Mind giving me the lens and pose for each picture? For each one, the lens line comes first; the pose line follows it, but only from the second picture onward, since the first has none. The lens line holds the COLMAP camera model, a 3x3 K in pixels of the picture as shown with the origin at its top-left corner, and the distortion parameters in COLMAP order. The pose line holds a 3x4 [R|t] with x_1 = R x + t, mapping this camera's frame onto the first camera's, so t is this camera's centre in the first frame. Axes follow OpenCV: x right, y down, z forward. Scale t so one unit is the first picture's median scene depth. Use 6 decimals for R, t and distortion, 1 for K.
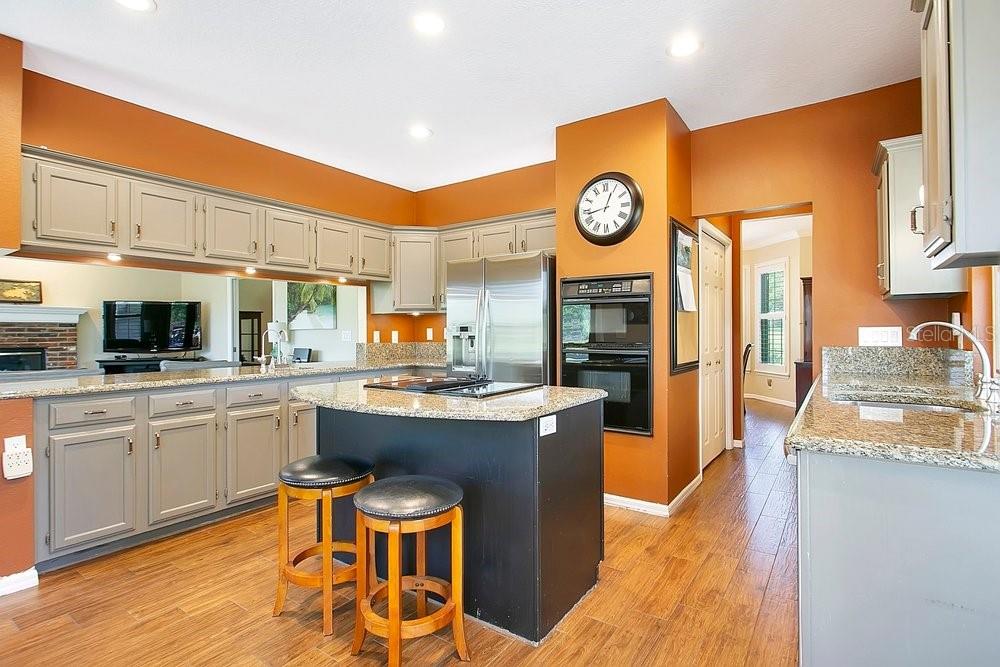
lens RADIAL K [[488.9, 0, 514.1], [0, 488.9, 333.5], [0, 0, 1]] dist [-0.000045, -0.000054]
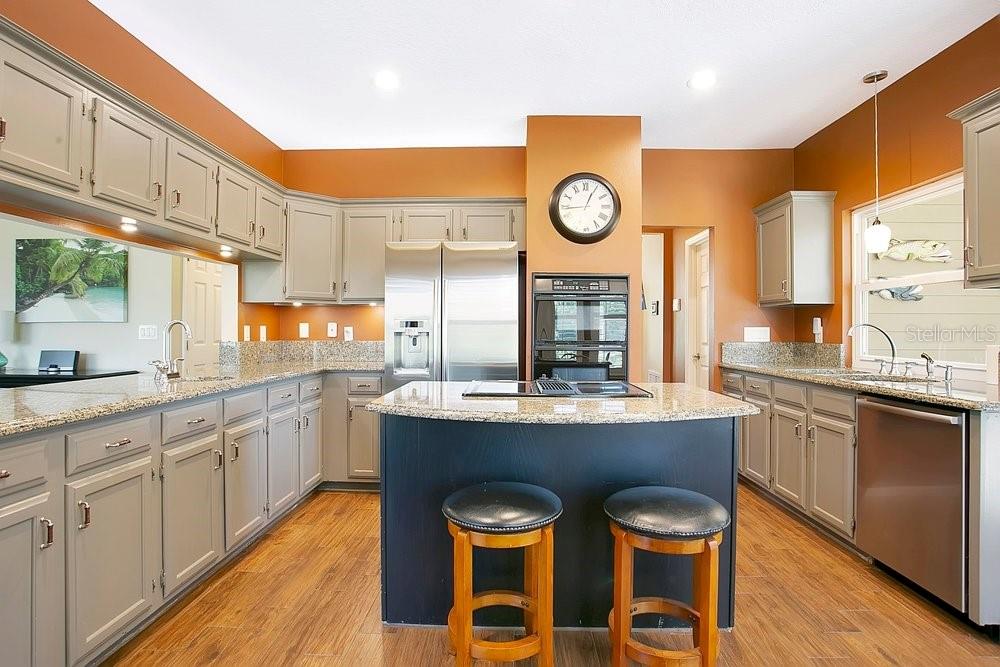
lens RADIAL K [[496.6, 0, 500.0], [0, 496.6, 333.5], [0, 0, 1]] dist [-0.028880, 0.000722]
pose [[0.844793, 0.004725, 0.535073, -0.473691], [-0.005418, 0.999985, -0.000276, 0.006896], [-0.535066, -0.002666, 0.844806, 0.207346]]
